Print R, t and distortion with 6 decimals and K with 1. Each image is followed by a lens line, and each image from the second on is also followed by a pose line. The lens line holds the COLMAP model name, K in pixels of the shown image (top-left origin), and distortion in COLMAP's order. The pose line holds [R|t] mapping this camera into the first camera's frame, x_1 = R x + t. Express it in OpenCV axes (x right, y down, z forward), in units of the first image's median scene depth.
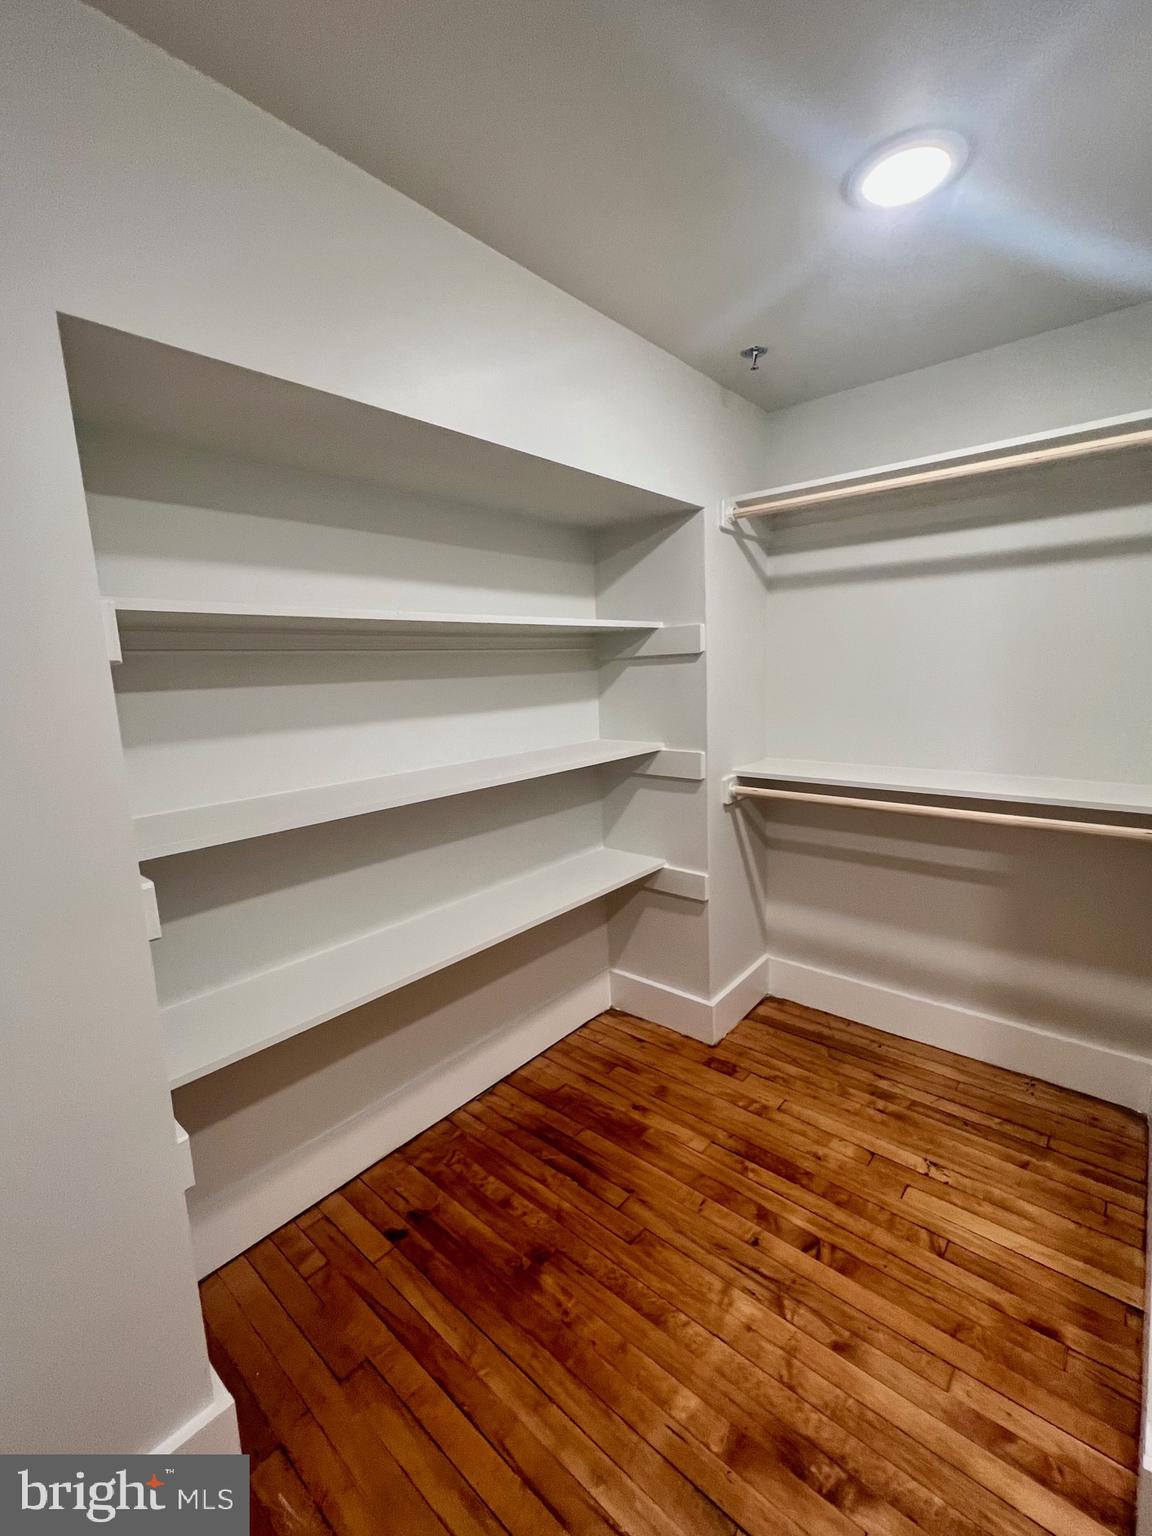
lens RADIAL K [[621.3, 0, 561.2], [0, 621.3, 762.3], [0, 0, 1]] dist [-0.000782, -0.000373]
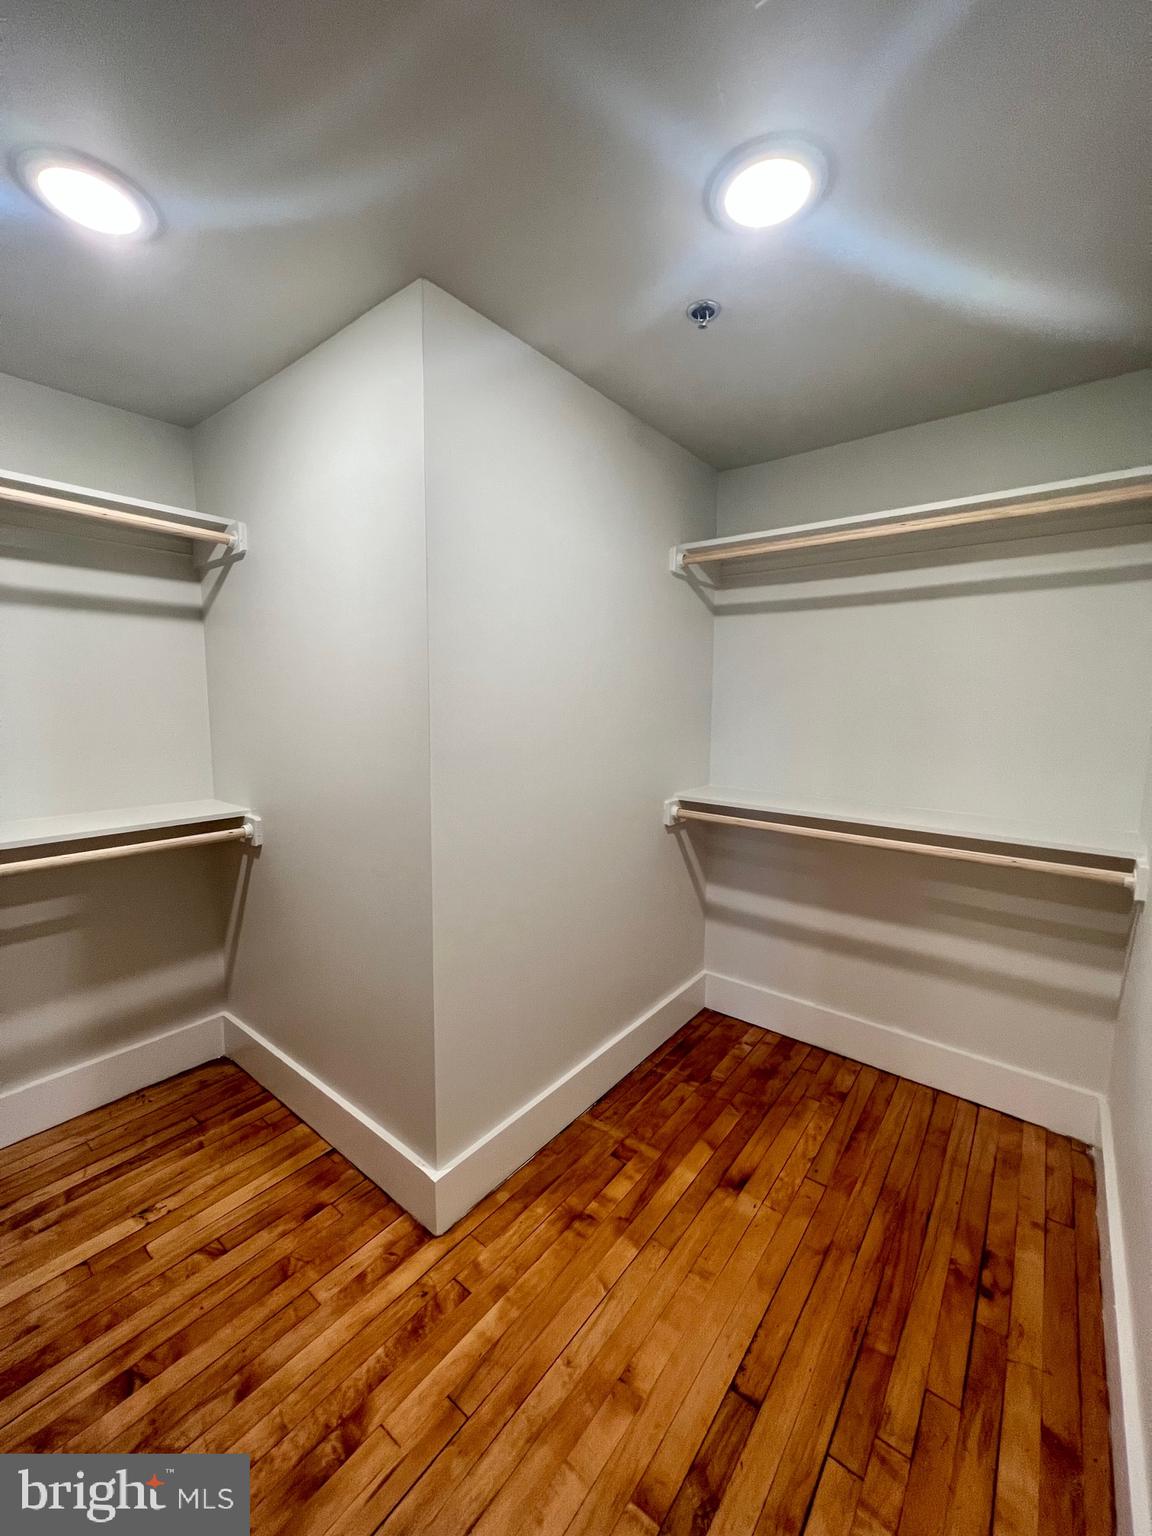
lens RADIAL K [[621.3, 0, 559.3], [0, 621.3, 772.9], [0, 0, 1]] dist [-0.000782, -0.000373]
pose [[-0.024759, -0.084382, 0.996126, -0.384667], [0.142517, 0.985956, 0.087063, -0.022890], [-0.989483, 0.144120, -0.012386, 0.326637]]
